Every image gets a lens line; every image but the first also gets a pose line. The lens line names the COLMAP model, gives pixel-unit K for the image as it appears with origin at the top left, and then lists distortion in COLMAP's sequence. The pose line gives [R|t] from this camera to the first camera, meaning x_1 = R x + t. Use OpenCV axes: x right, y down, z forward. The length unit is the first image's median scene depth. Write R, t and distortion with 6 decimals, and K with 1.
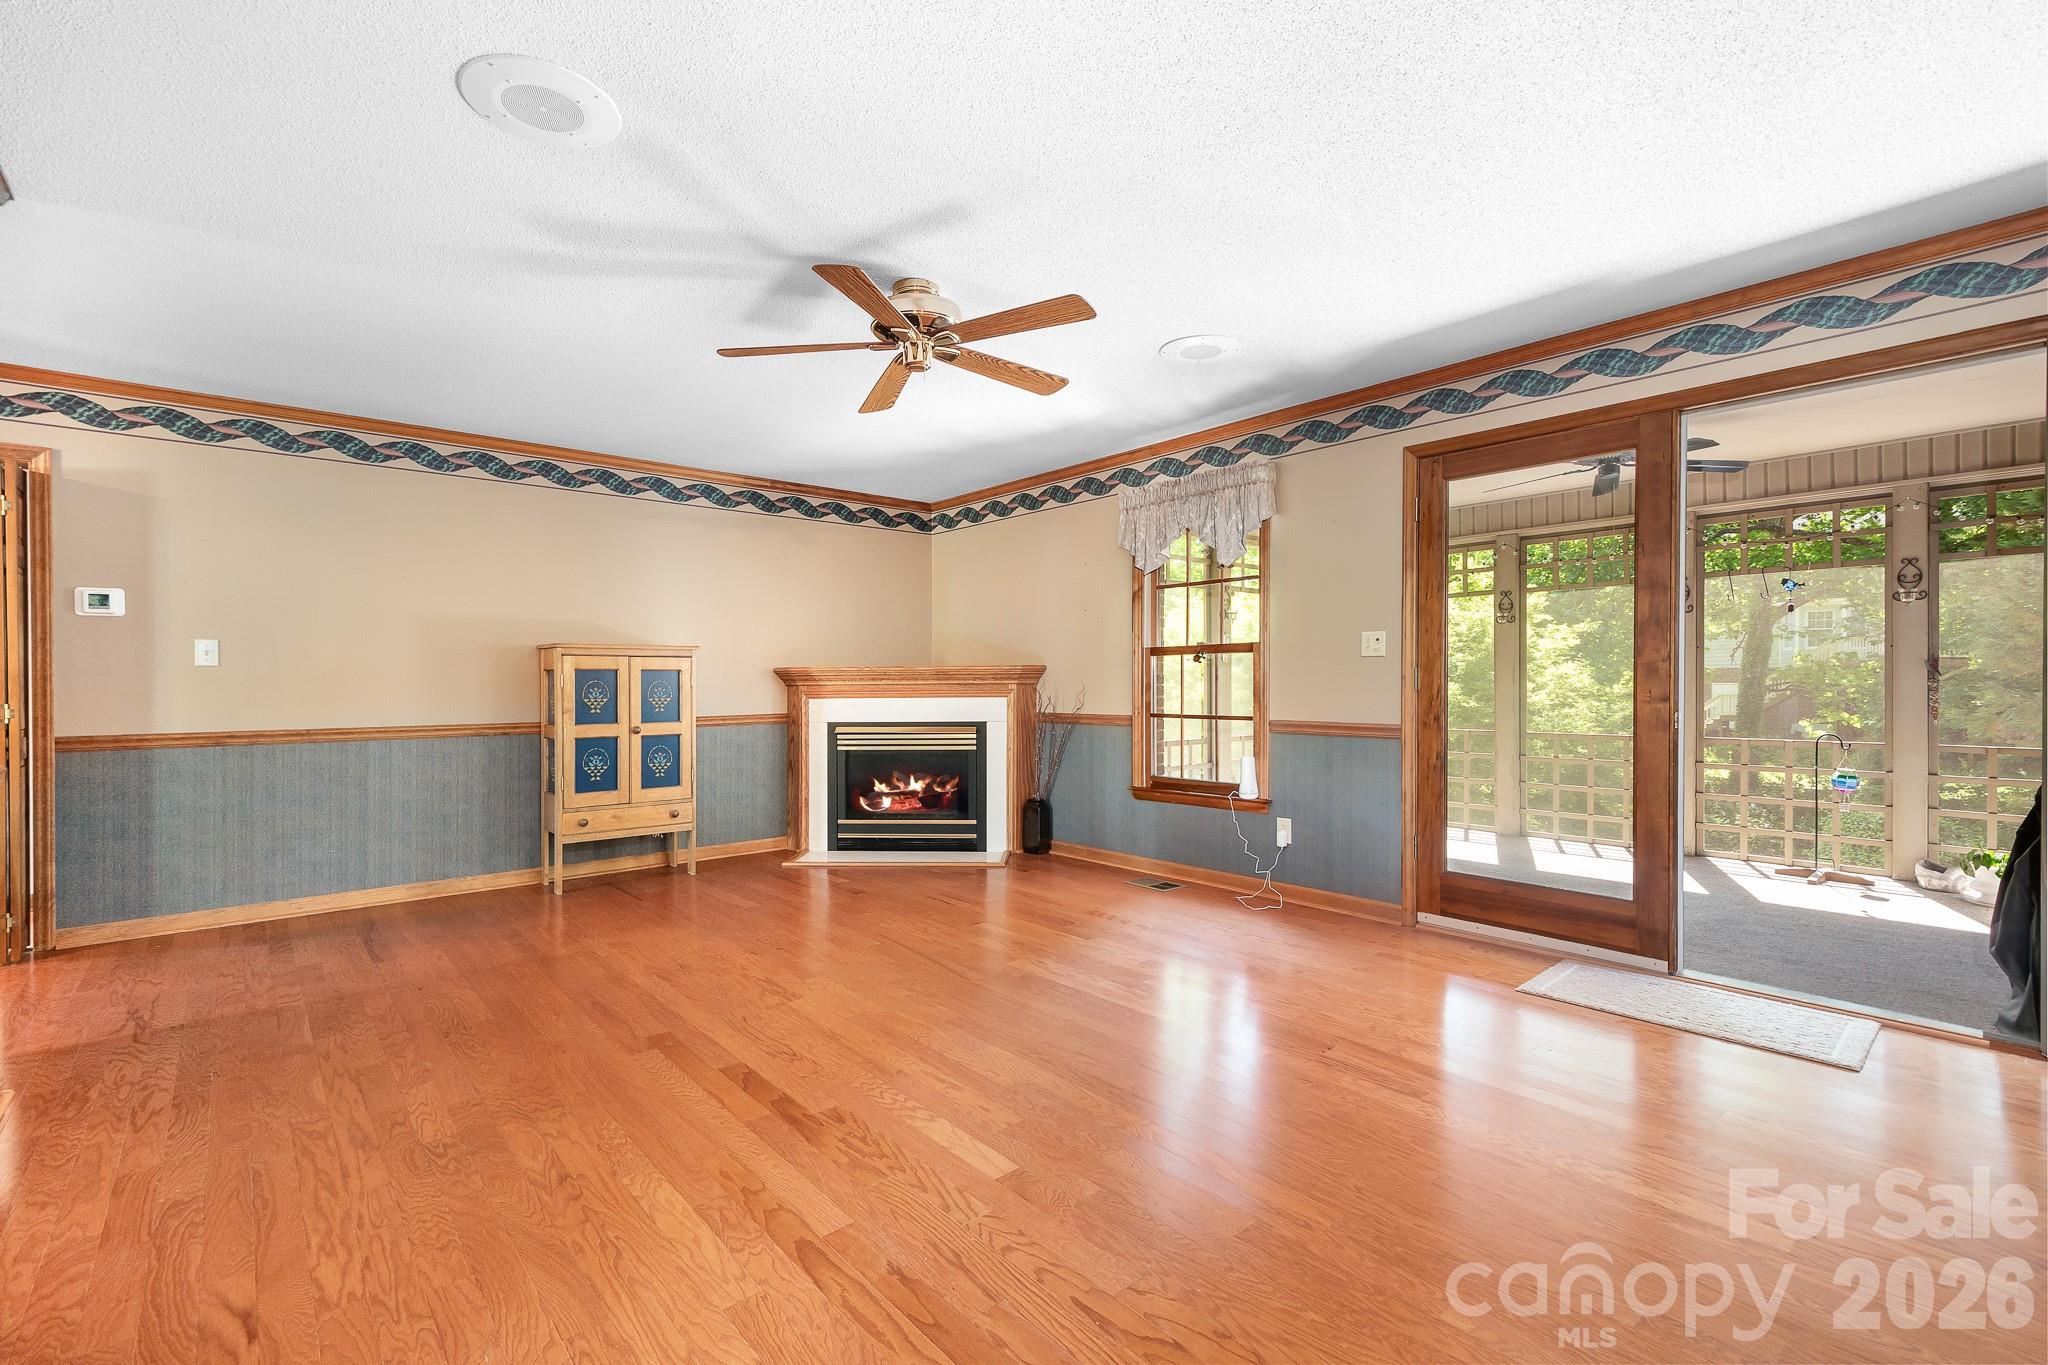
lens RADIAL K [[909.5, 0, 1017.3], [0, 909.5, 684.4], [0, 0, 1]] dist [-0.002842, -0.000320]
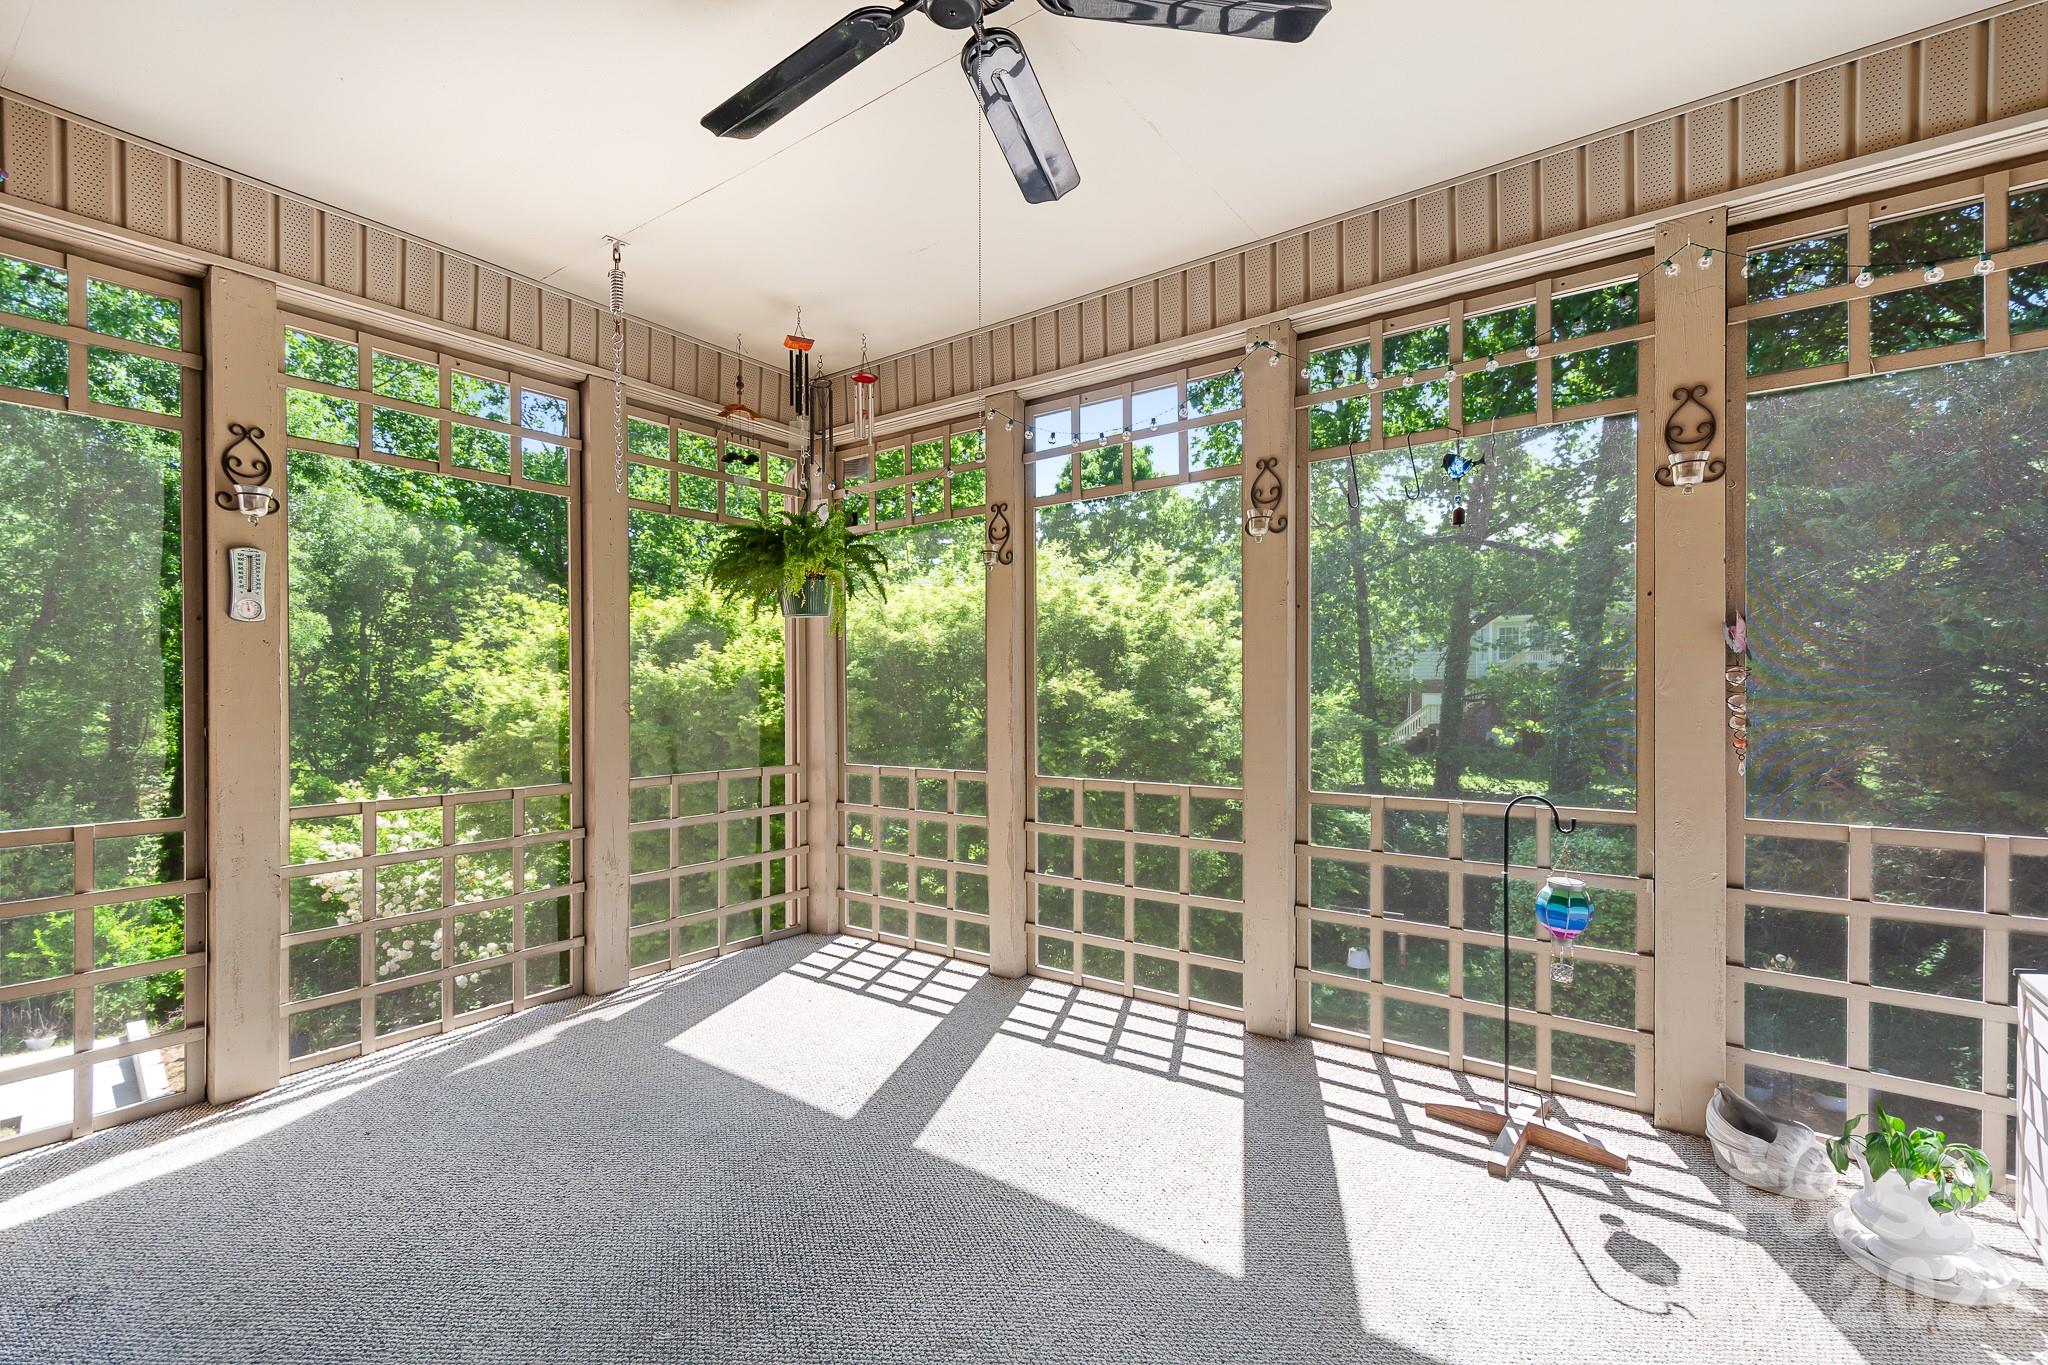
lens RADIAL K [[909.5, 0, 1034.4], [0, 909.5, 687.1], [0, 0, 1]] dist [-0.002842, -0.000320]
pose [[0.970545, 0.004424, 0.240881, 0.433358], [-0.002553, 0.999964, -0.008082, 0.006022], [-0.240908, 0.007229, 0.970521, 0.492171]]
